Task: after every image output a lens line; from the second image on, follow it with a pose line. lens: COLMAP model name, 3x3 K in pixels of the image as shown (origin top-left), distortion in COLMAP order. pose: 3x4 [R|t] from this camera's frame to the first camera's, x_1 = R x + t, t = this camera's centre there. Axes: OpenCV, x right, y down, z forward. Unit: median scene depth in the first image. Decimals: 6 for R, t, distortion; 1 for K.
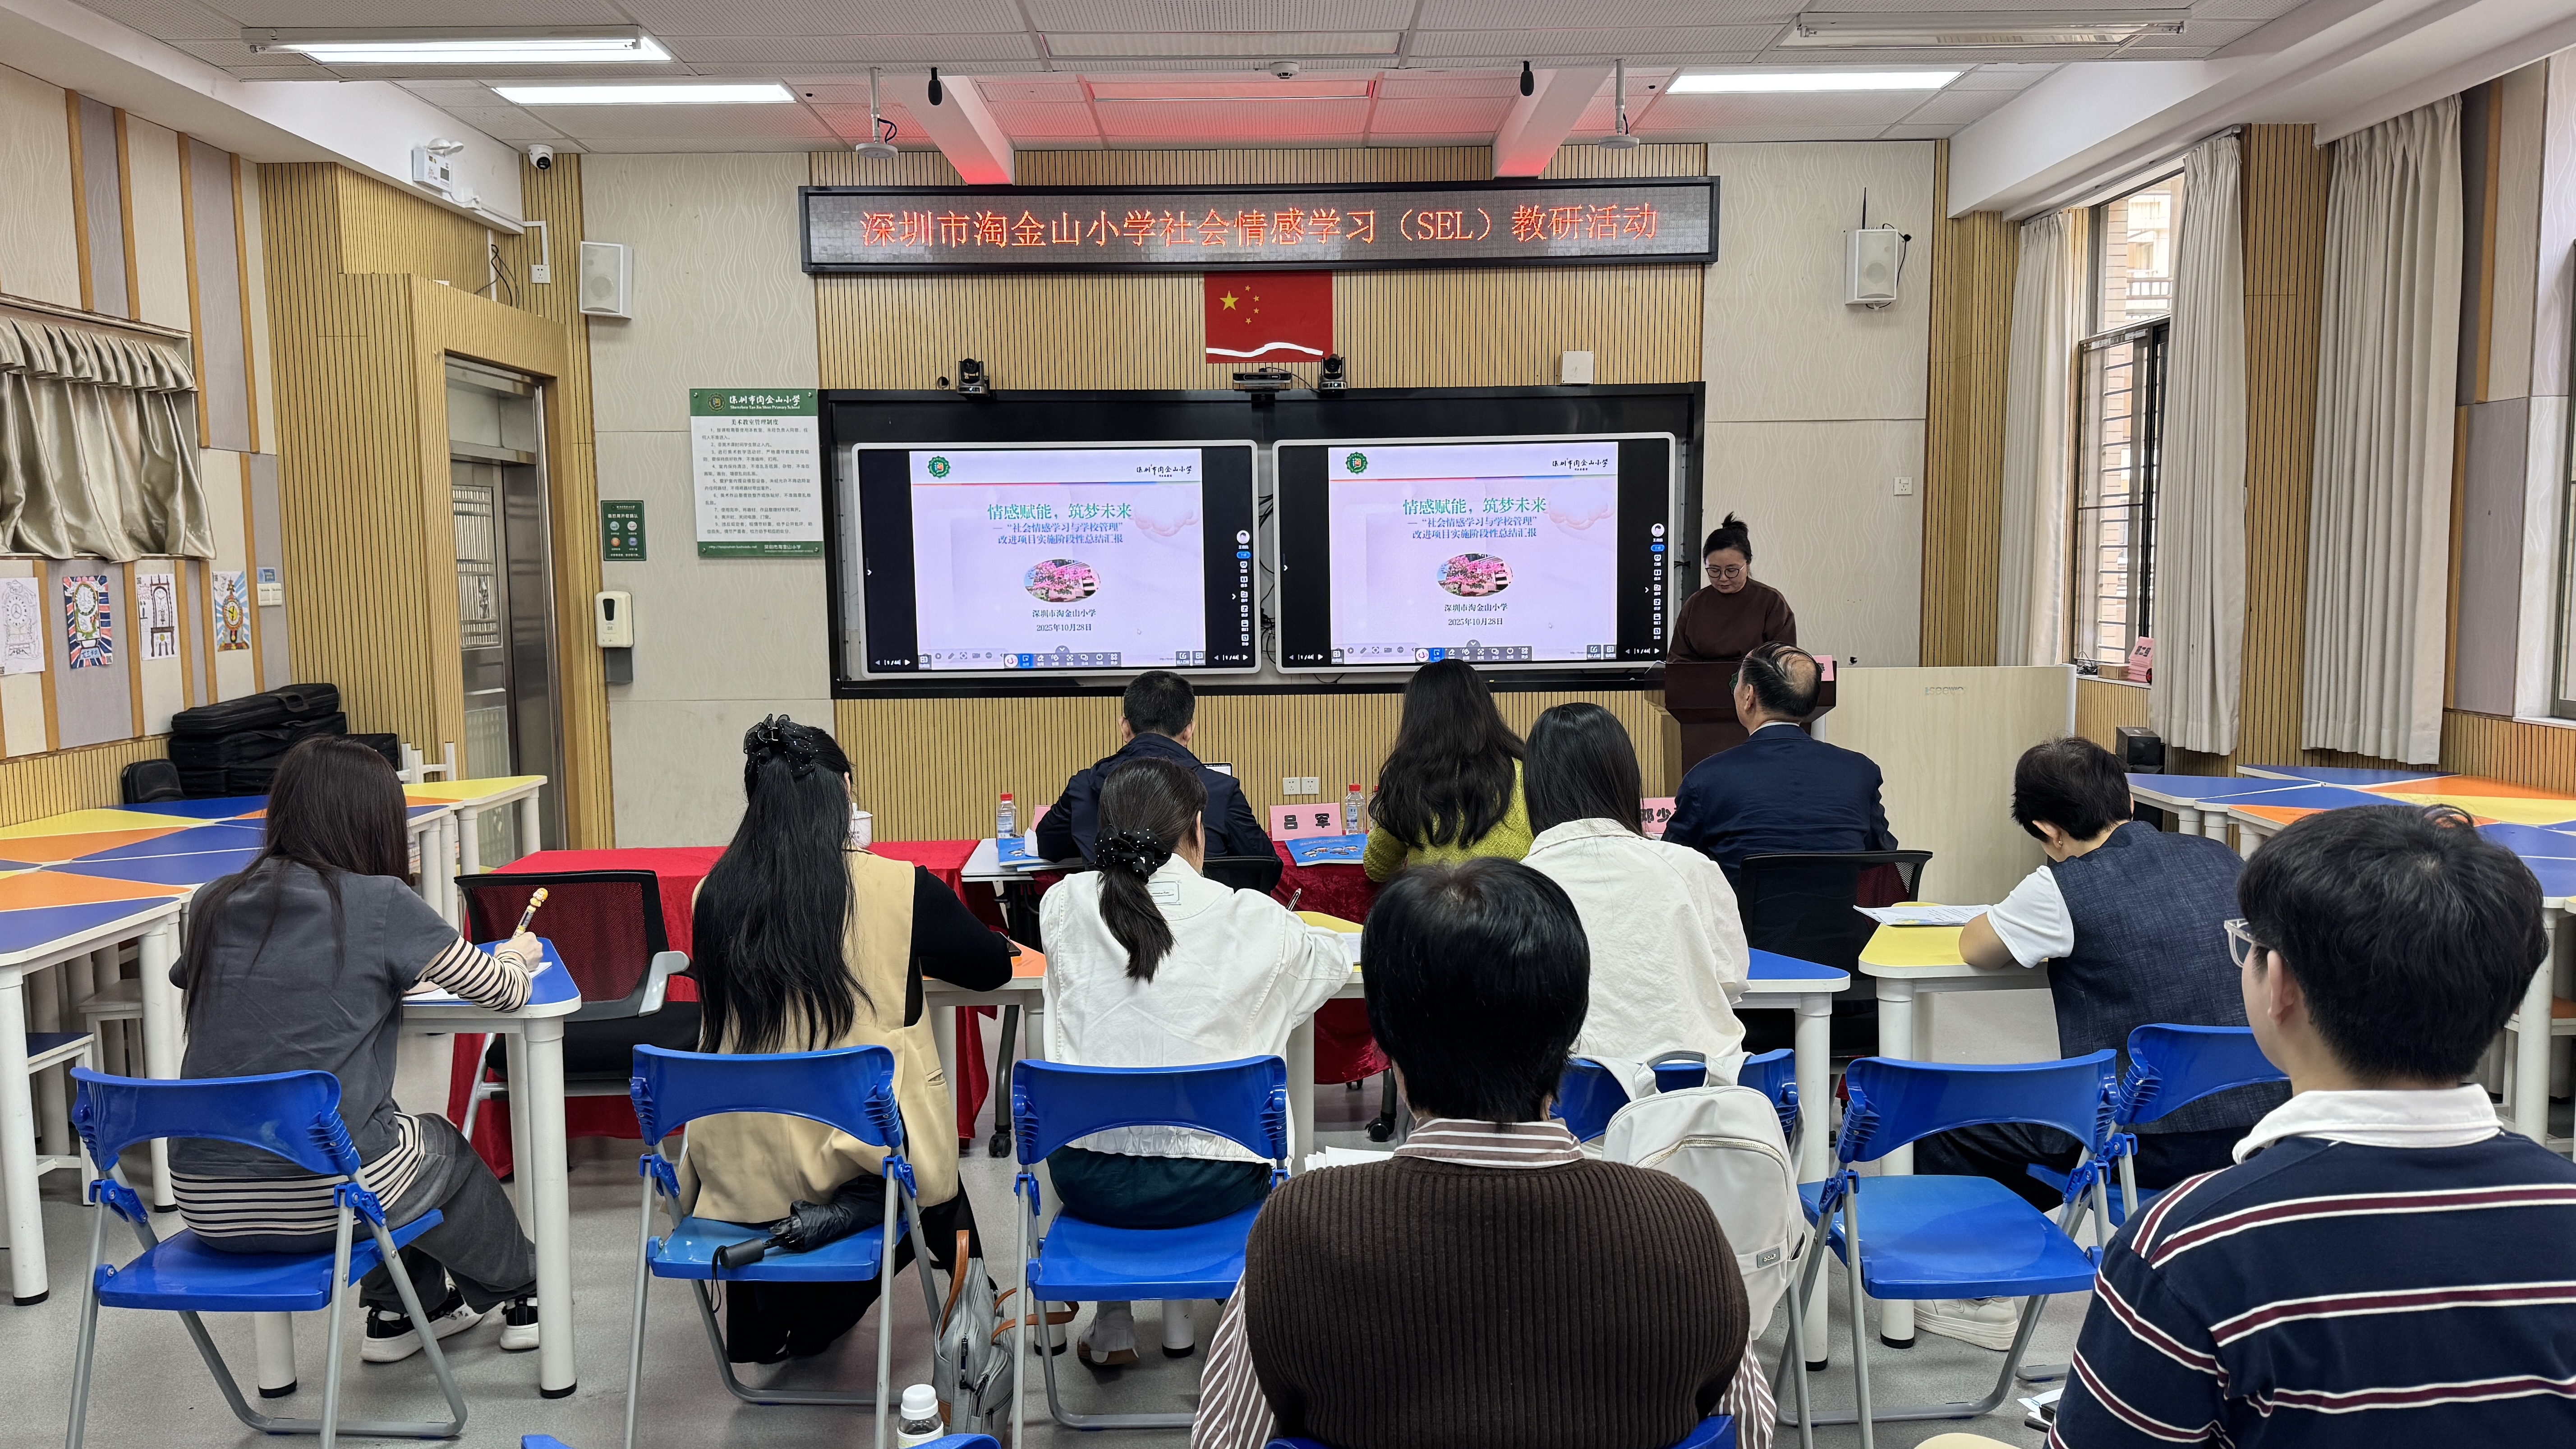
lens RADIAL K [[1787.1, 0, 1298.4], [0, 1787.1, 737.3], [0, 0, 1]] dist [0.154932, -0.244394]
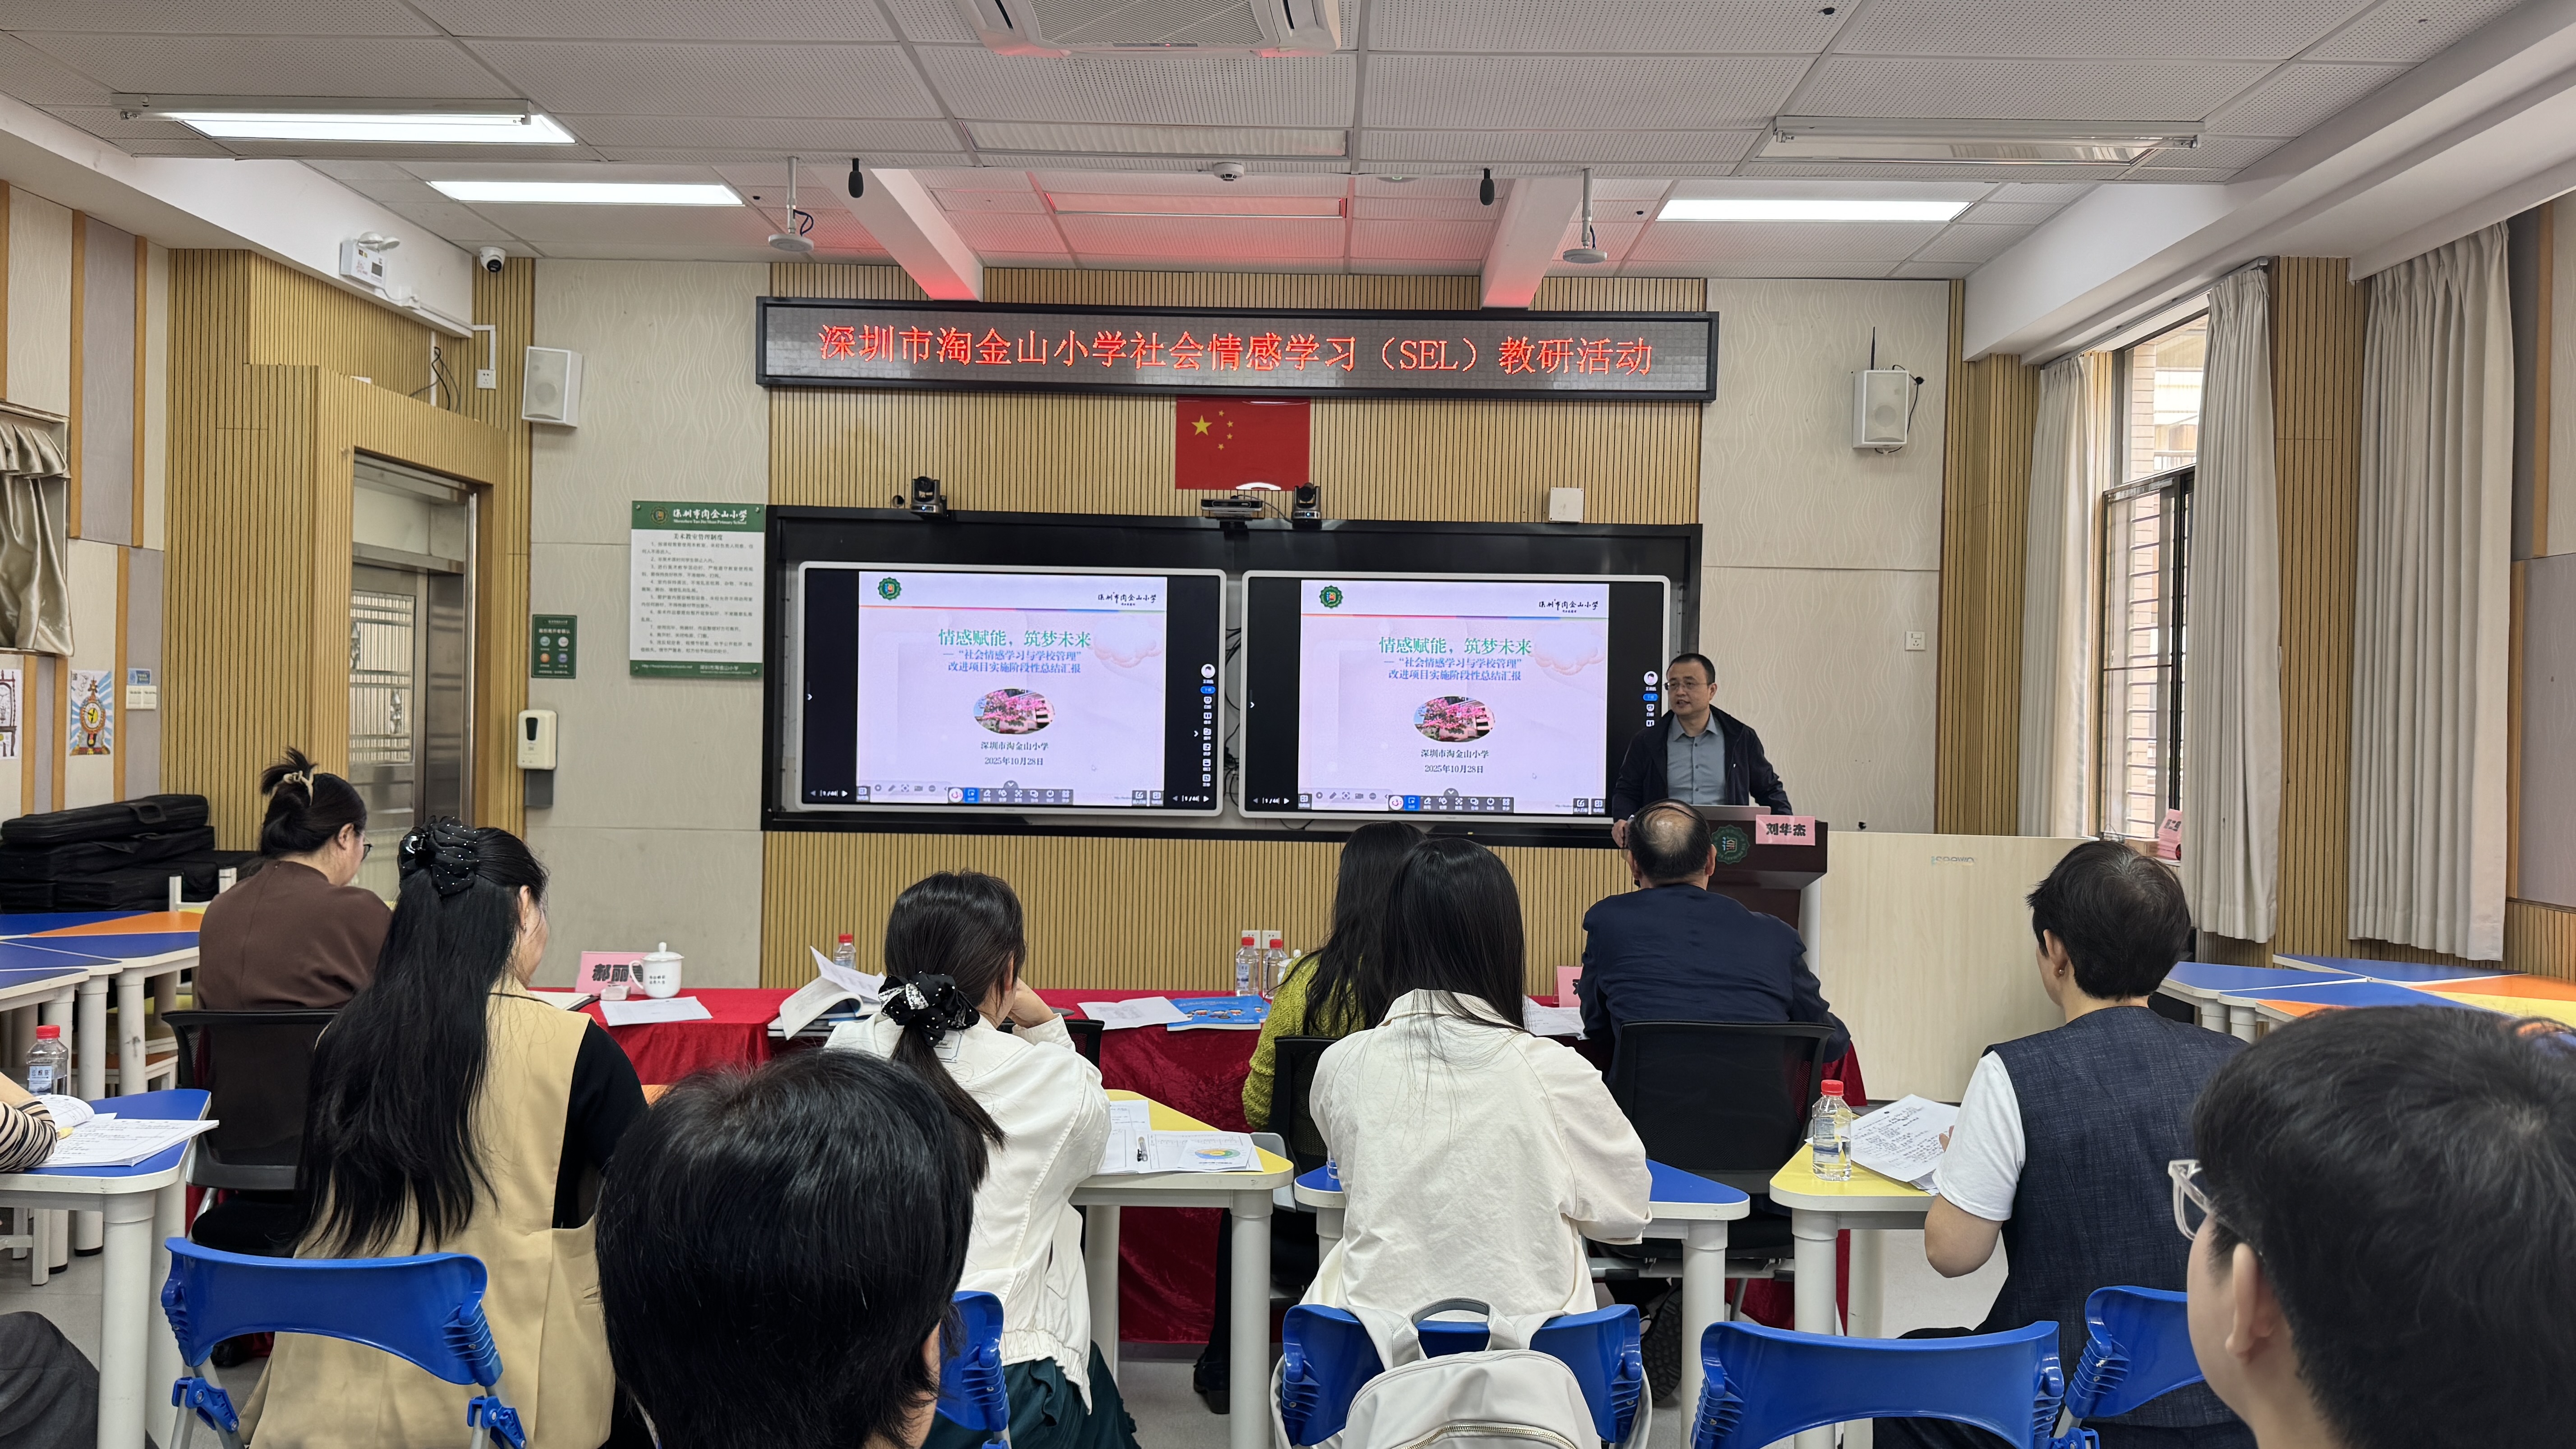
lens RADIAL K [[1787.1, 0, 1298.4], [0, 1787.1, 737.3], [0, 0, 1]] dist [0.154932, -0.244394]
pose [[0.999078, 0.031445, -0.029229, 0.047312], [-0.033829, 0.995804, -0.085024, 0.001257], [0.026432, 0.085934, 0.995950, 0.070641]]
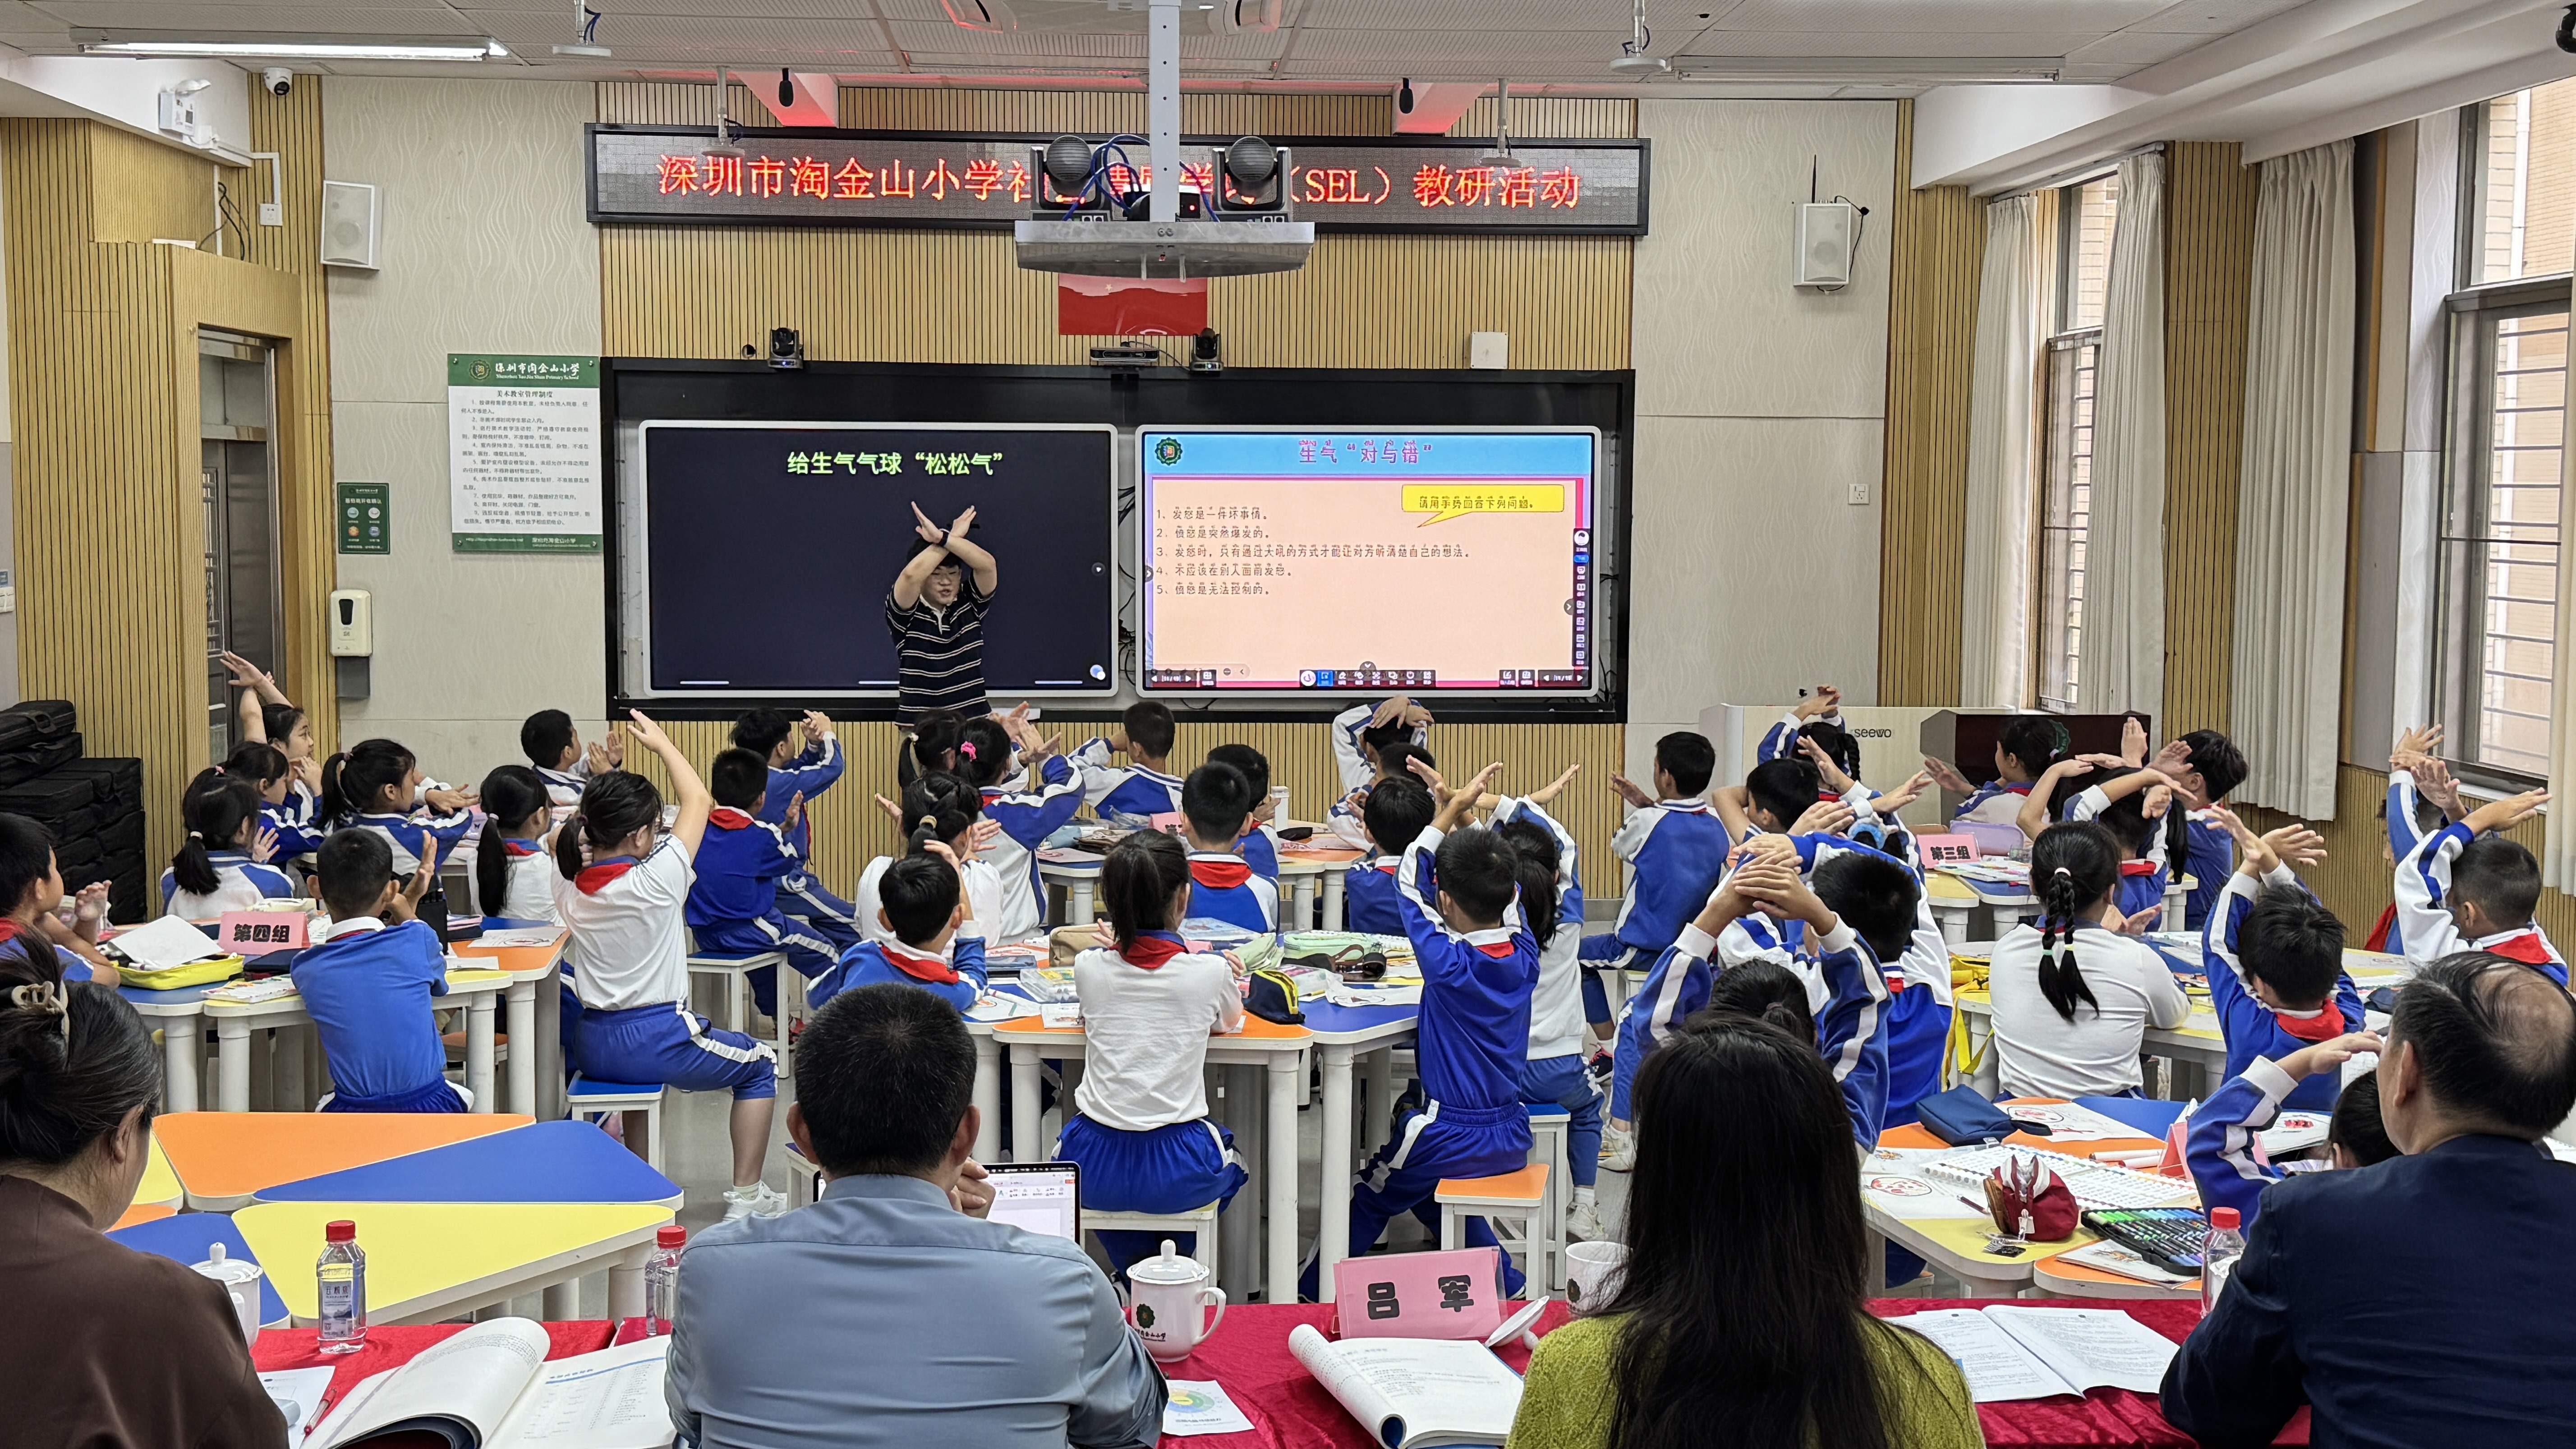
lens RADIAL K [[2831.0, 0, 1288.0], [0, 2831.0, 724.5], [0, 0, 1]] dist [0.164584, 0.004635]
pose [[0.998899, 0.014404, 0.044647, 0.000086], [-0.013801, 0.999810, -0.013781, -0.005324], [-0.044837, 0.013150, 0.998908, -0.367670]]
